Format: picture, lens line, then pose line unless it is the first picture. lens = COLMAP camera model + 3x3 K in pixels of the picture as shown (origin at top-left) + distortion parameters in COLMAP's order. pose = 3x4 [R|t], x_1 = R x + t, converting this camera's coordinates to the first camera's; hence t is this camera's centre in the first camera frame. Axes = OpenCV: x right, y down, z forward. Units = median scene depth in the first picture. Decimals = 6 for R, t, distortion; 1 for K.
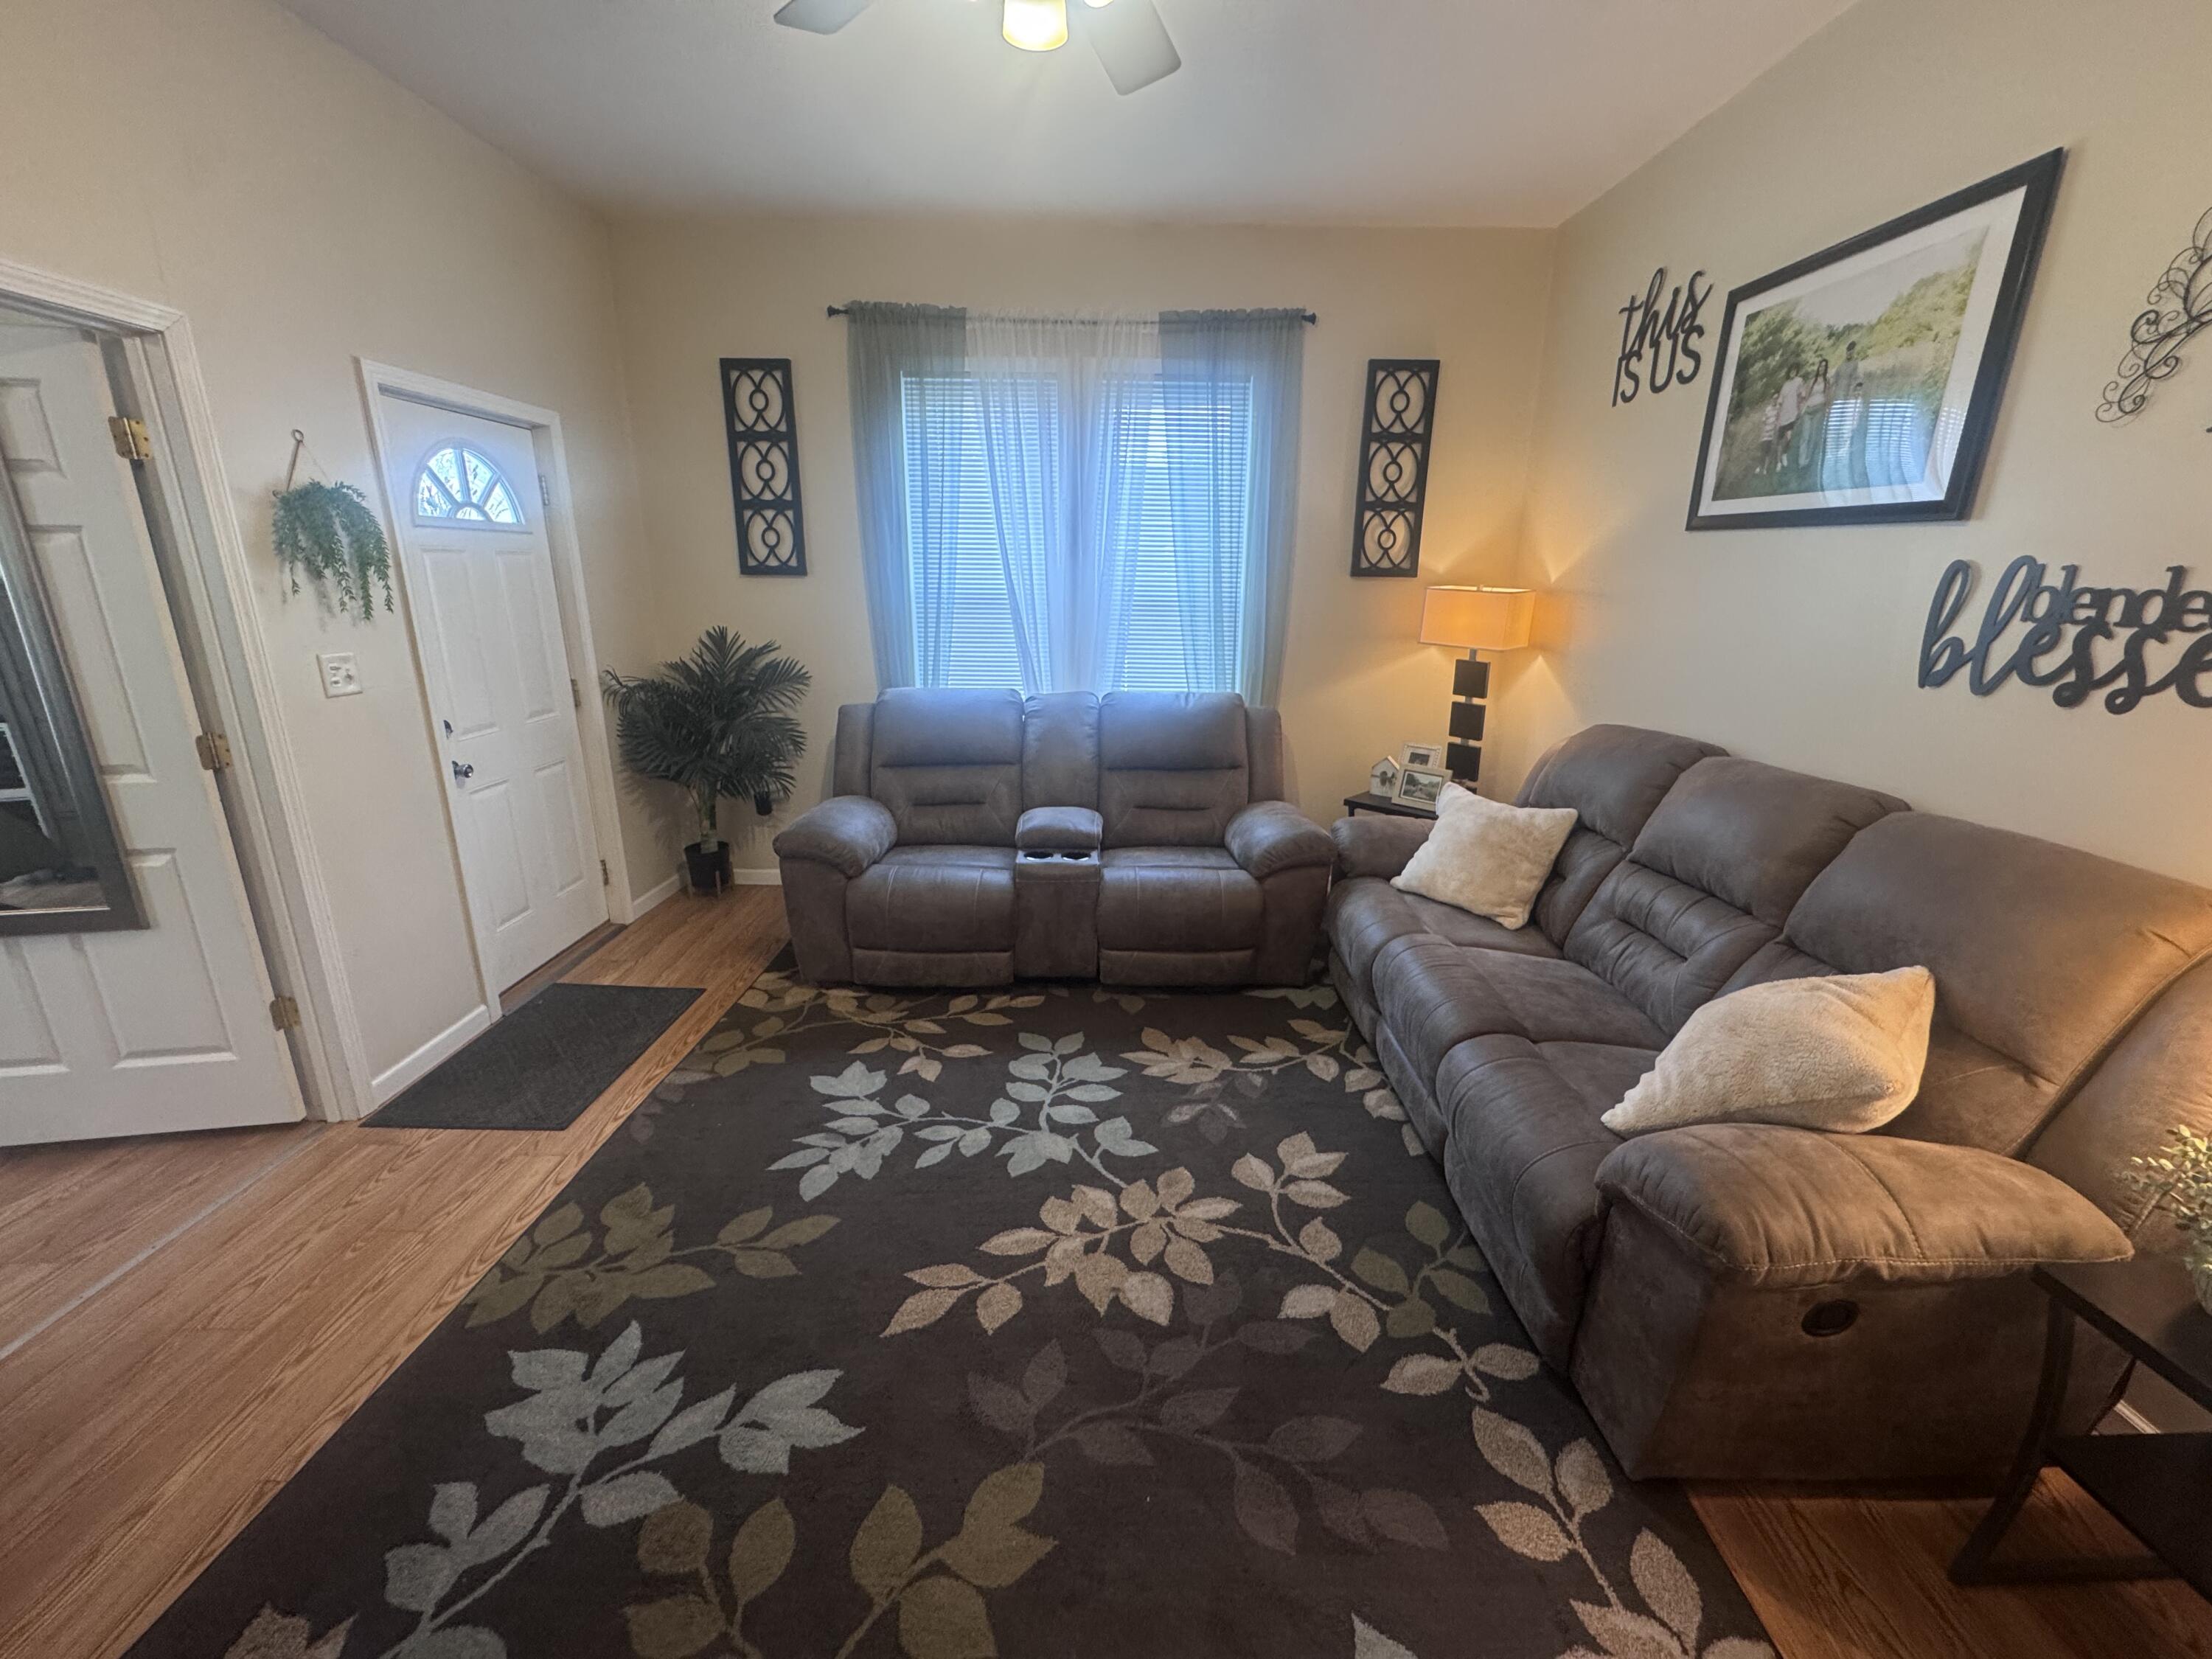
lens RADIAL K [[882.6, 0, 1104.6], [0, 882.6, 831.4], [0, 0, 1]] dist [-0.004085, 0.000202]
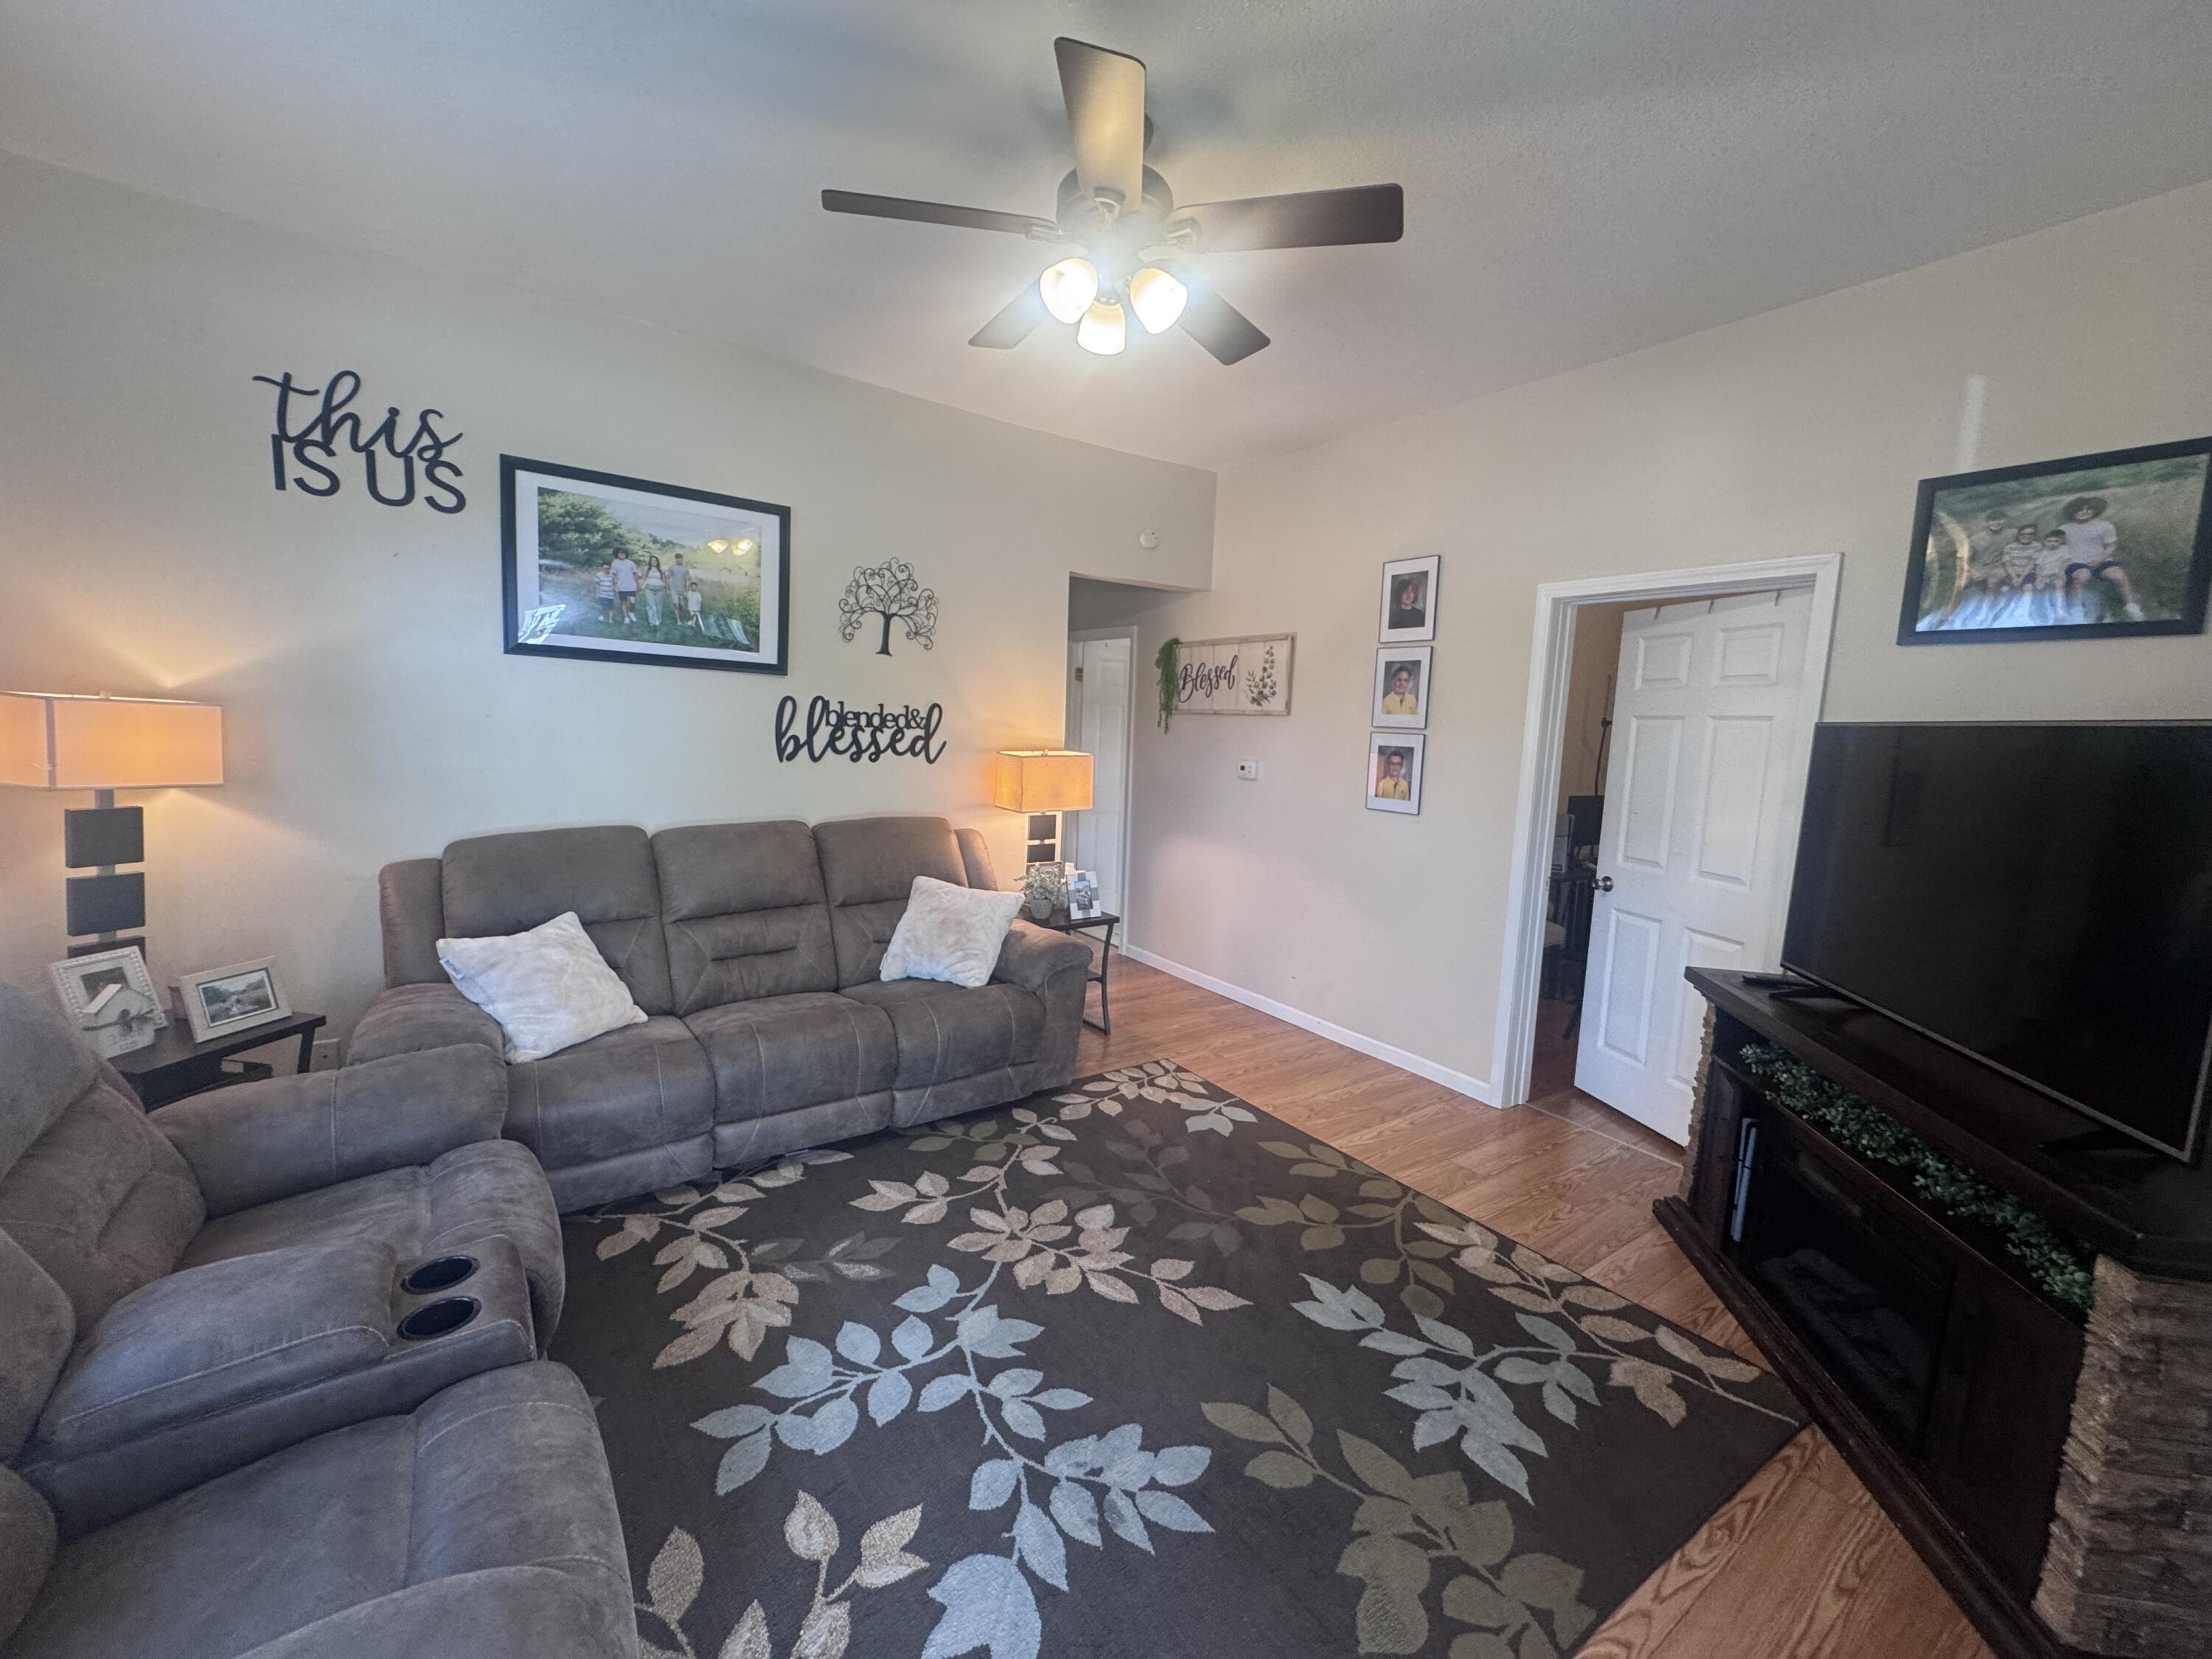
lens RADIAL K [[882.6, 0, 1109.9], [0, 882.6, 822.0], [0, 0, 1]] dist [-0.004085, 0.000202]
pose [[-0.584553, -0.124571, 0.801735, -0.859592], [0.183829, 0.942112, 0.280414, -0.387038], [-0.790256, 0.311299, -0.527815, 1.301378]]
